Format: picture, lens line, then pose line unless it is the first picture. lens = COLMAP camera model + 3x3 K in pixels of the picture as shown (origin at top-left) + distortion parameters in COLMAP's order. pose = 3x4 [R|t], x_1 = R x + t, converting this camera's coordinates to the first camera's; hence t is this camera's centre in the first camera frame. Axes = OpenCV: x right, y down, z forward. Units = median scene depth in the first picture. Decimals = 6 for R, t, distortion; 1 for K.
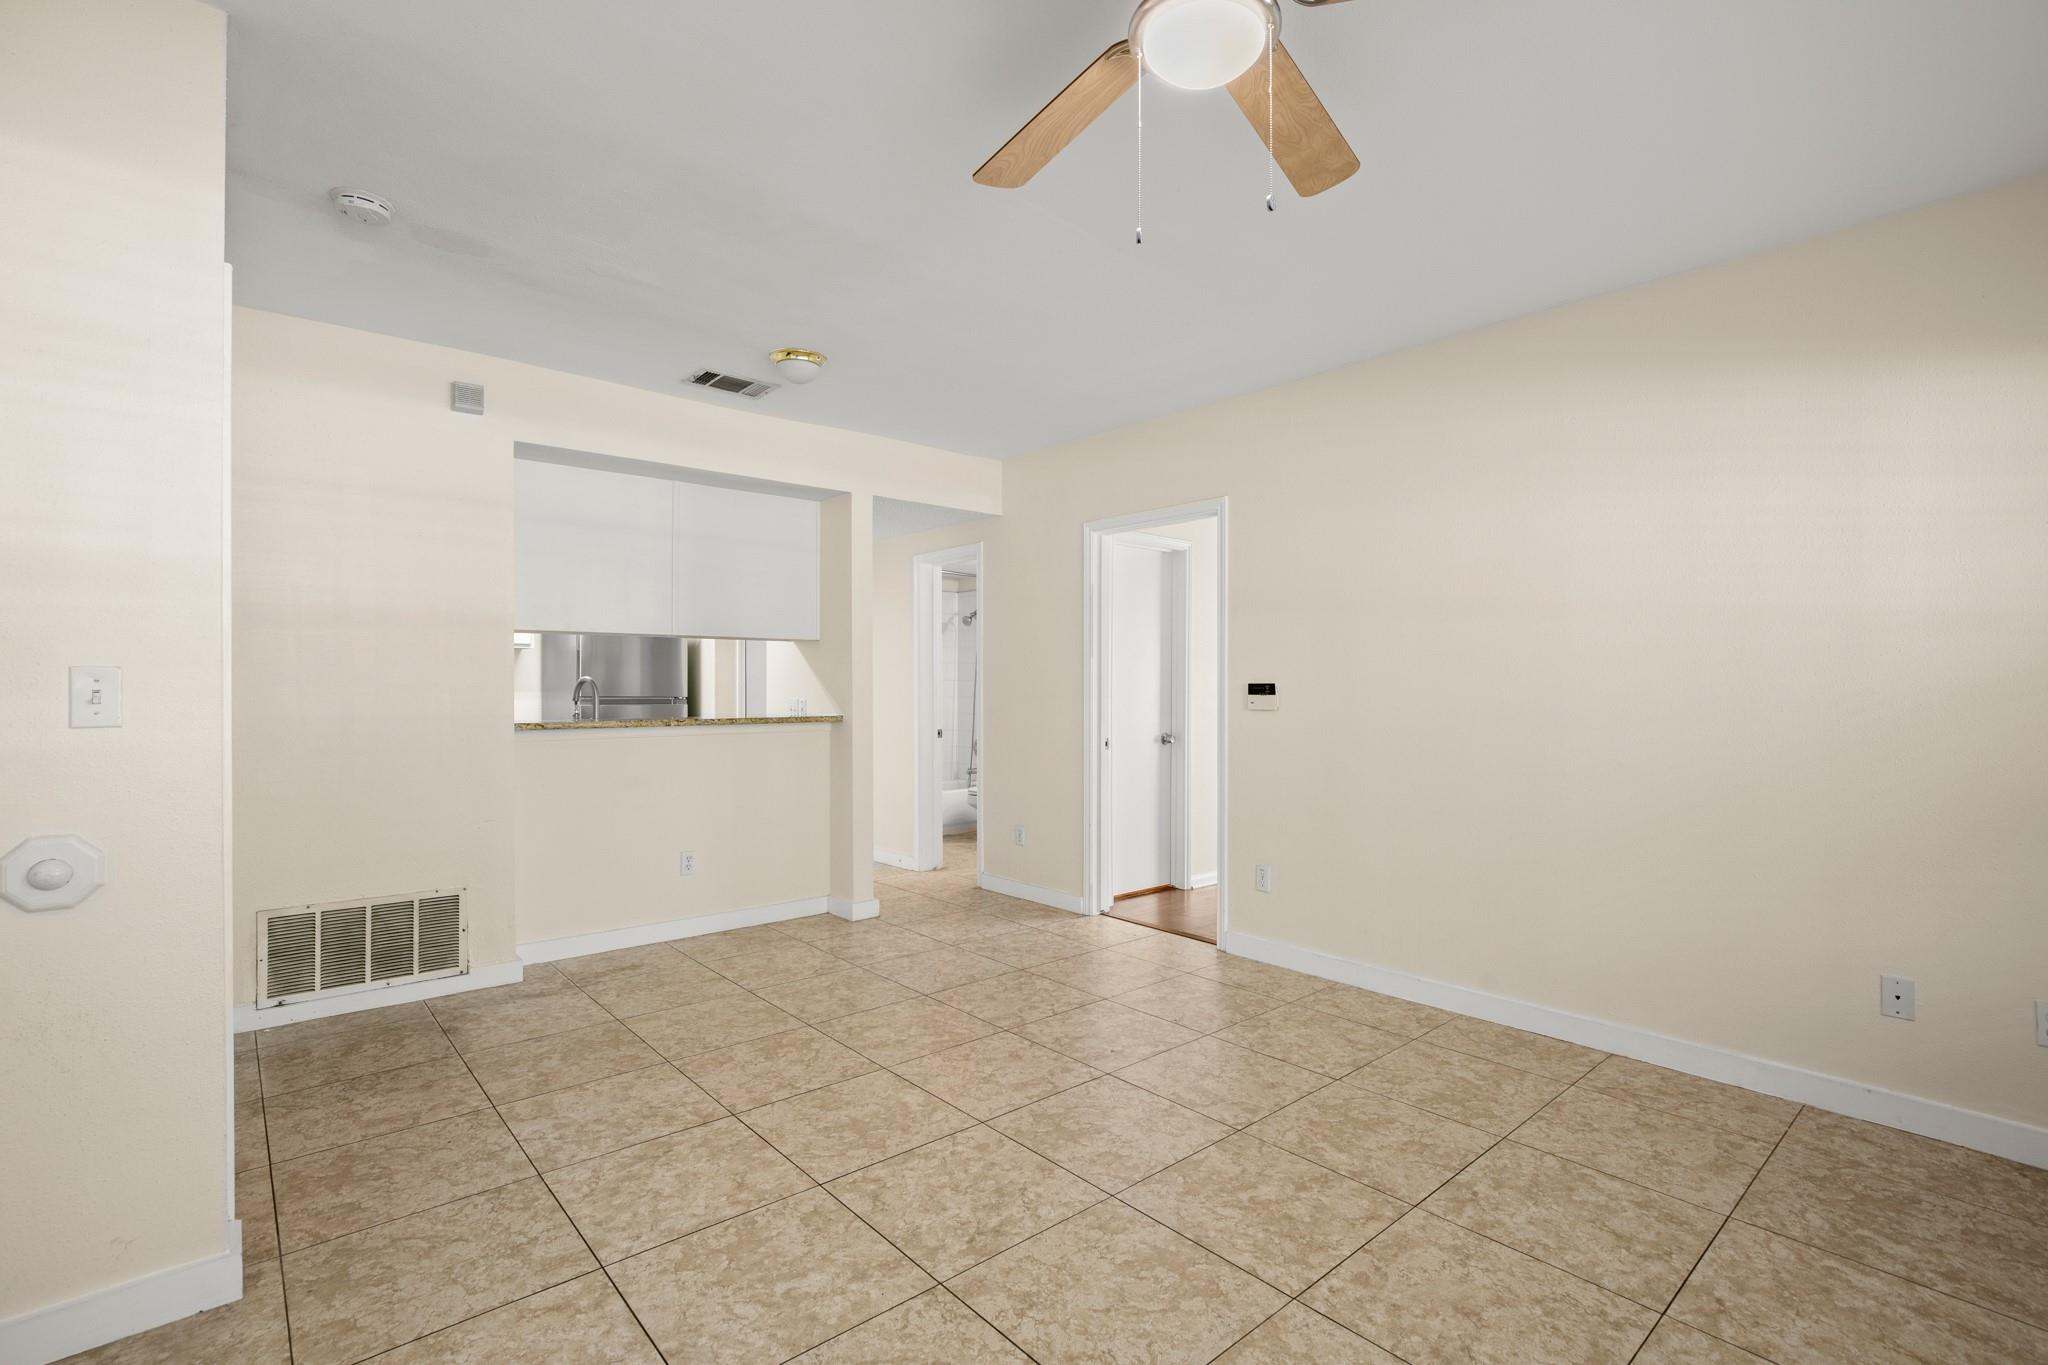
lens RADIAL K [[934.1, 0, 1036.2], [0, 934.1, 691.0], [0, 0, 1]] dist [-0.010979, 0.004928]
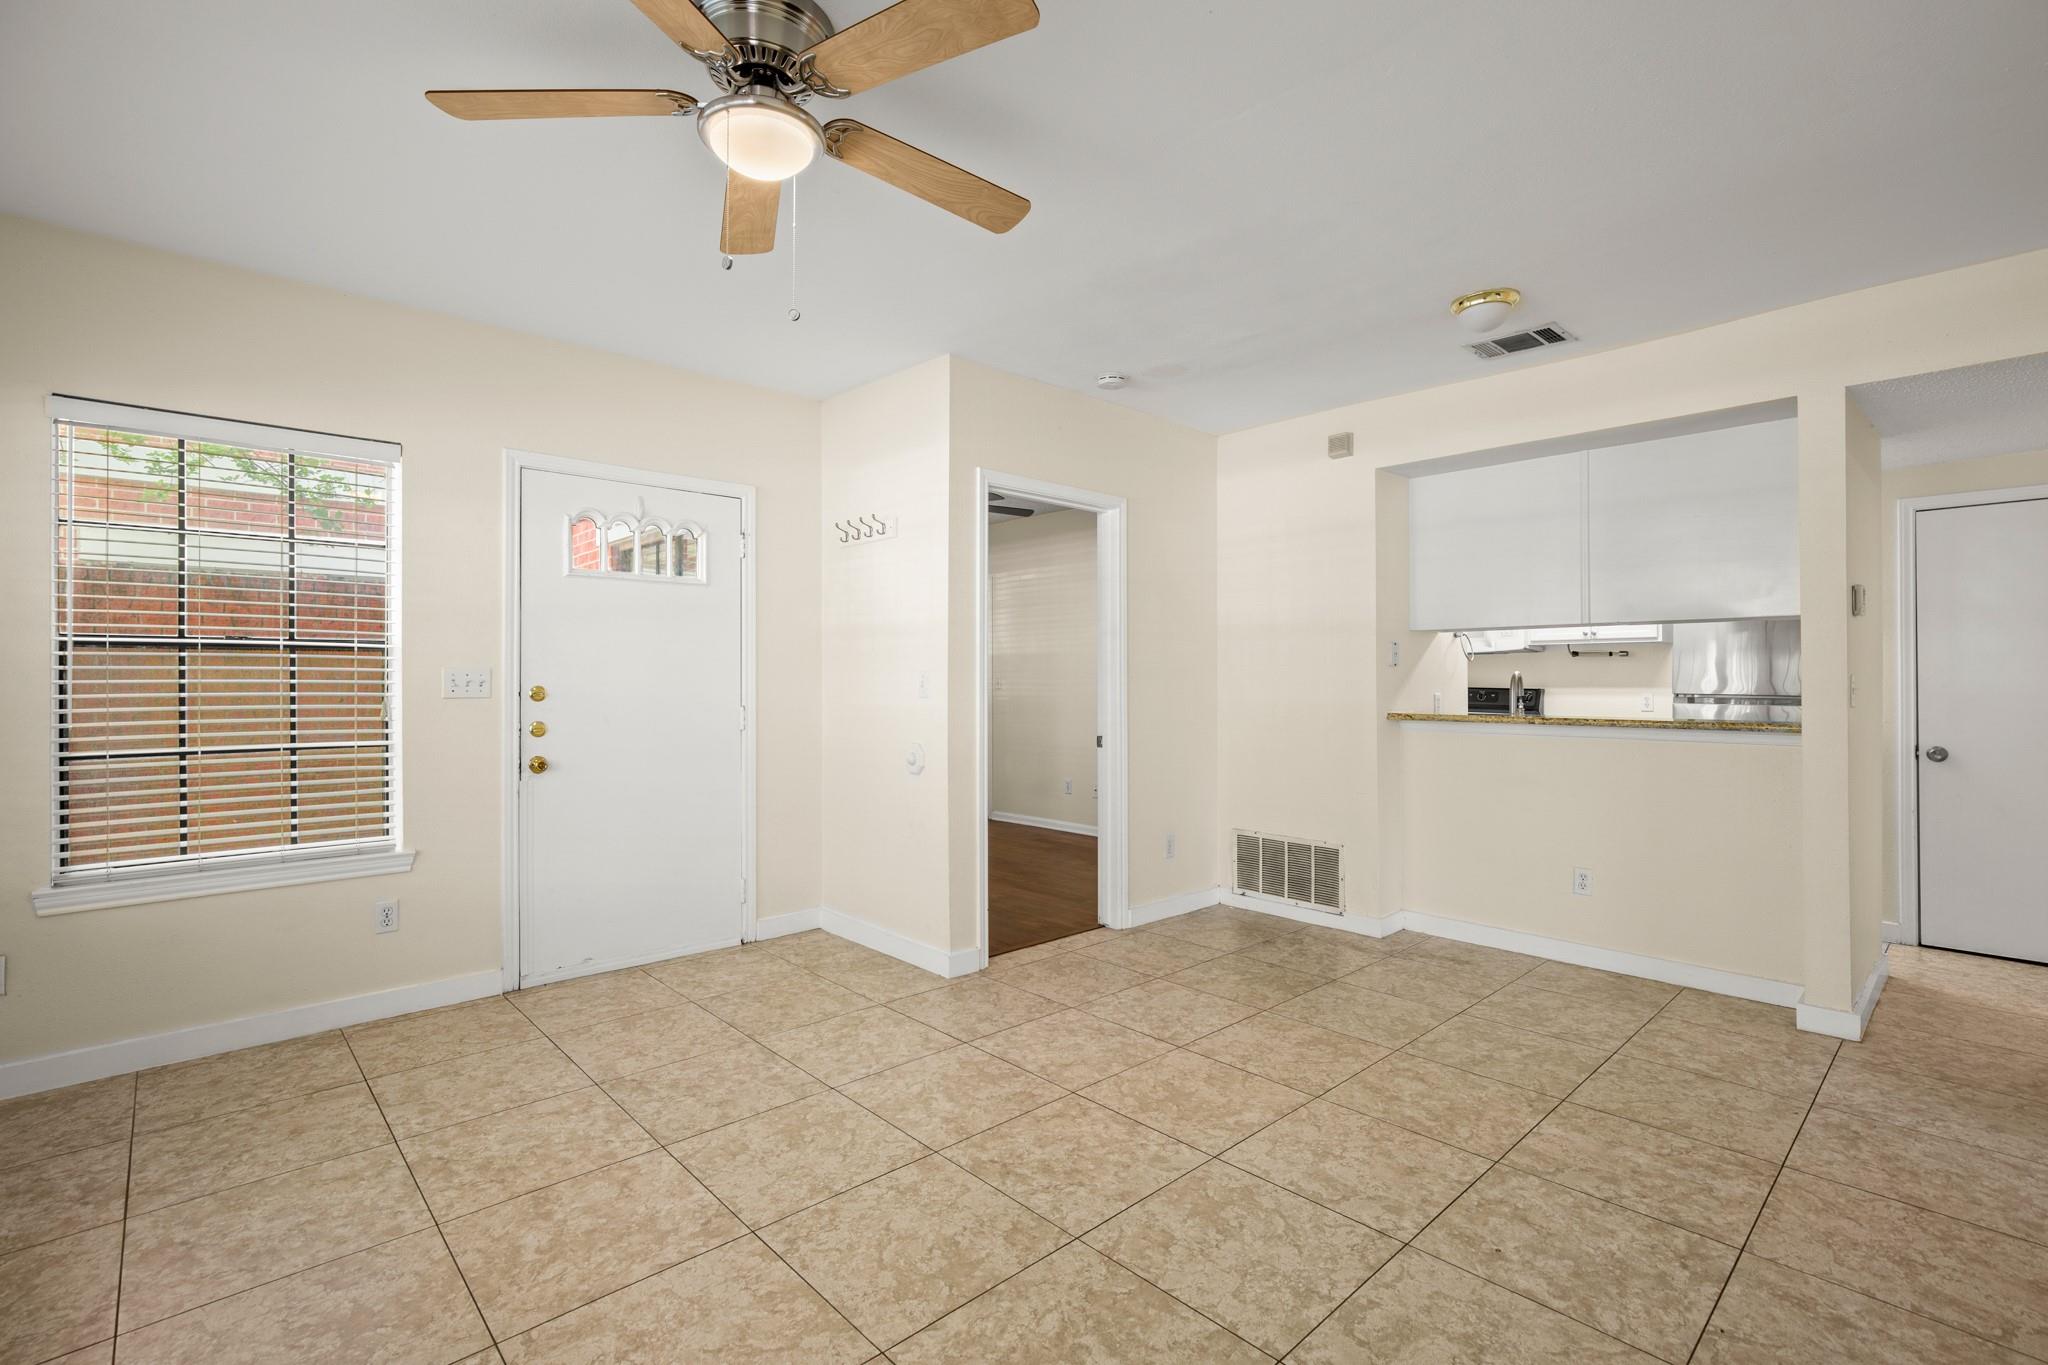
lens RADIAL K [[934.1, 0, 1038.8], [0, 934.1, 664.5], [0, 0, 1]] dist [-0.010979, 0.004928]
pose [[0.034915, -0.017729, -0.999233, 0.722057], [-0.008300, 0.999803, -0.018029, 0.000896], [0.999356, 0.008923, 0.034761, 0.672931]]
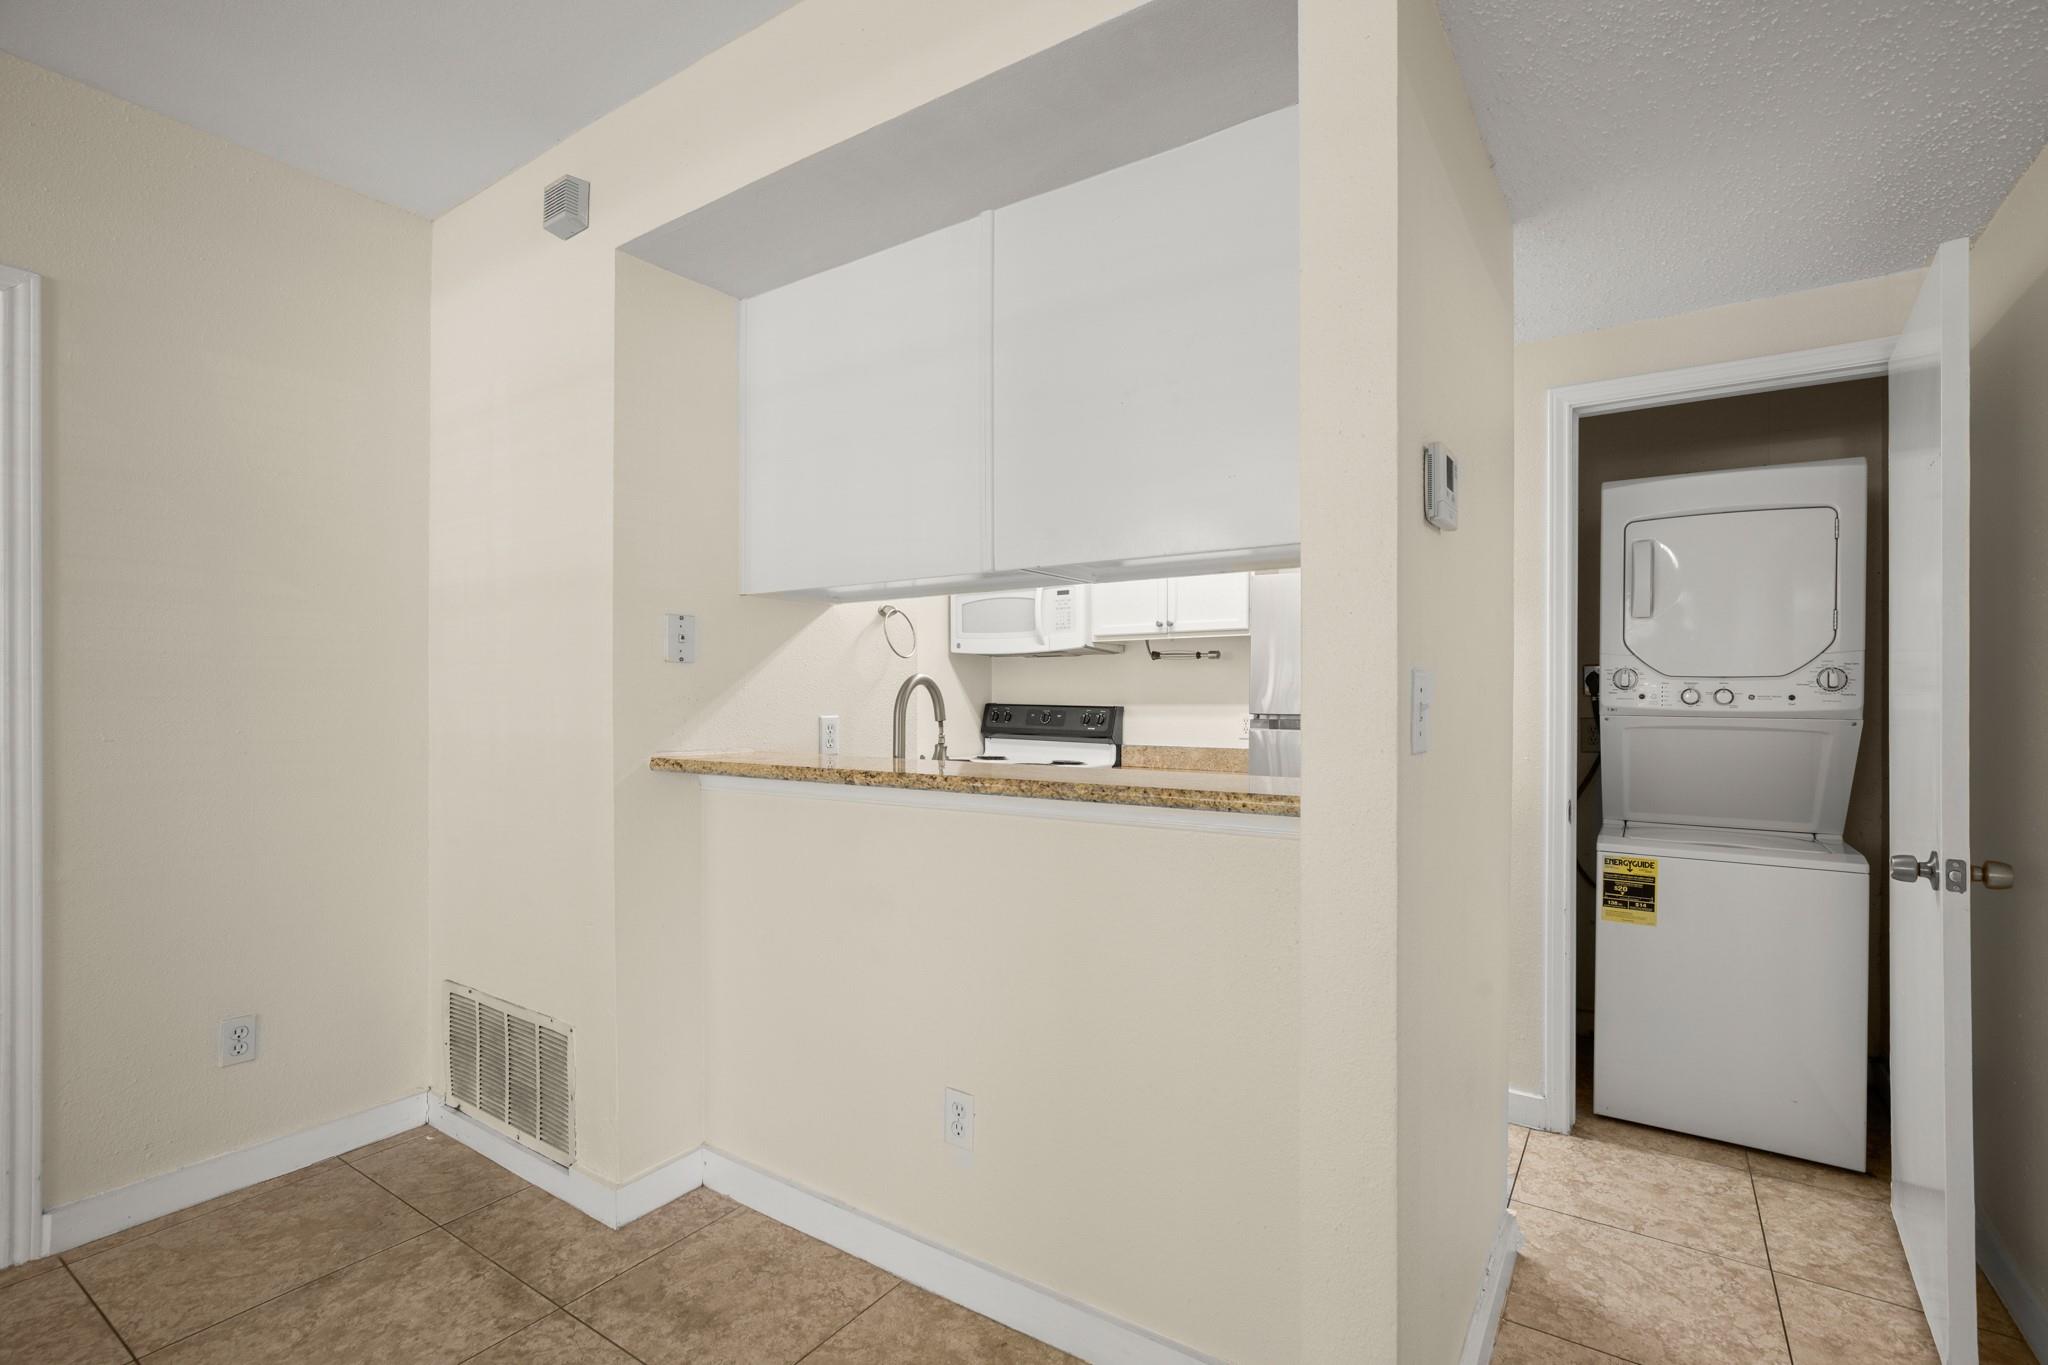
lens RADIAL K [[934.1, 0, 1045.0], [0, 934.1, 697.4], [0, 0, 1]] dist [-0.010979, 0.004928]
pose [[0.261862, -0.000138, -0.965105, 0.049455], [-0.008737, 0.999959, -0.002513, -0.001010], [0.965066, 0.009091, 0.261850, 1.369490]]
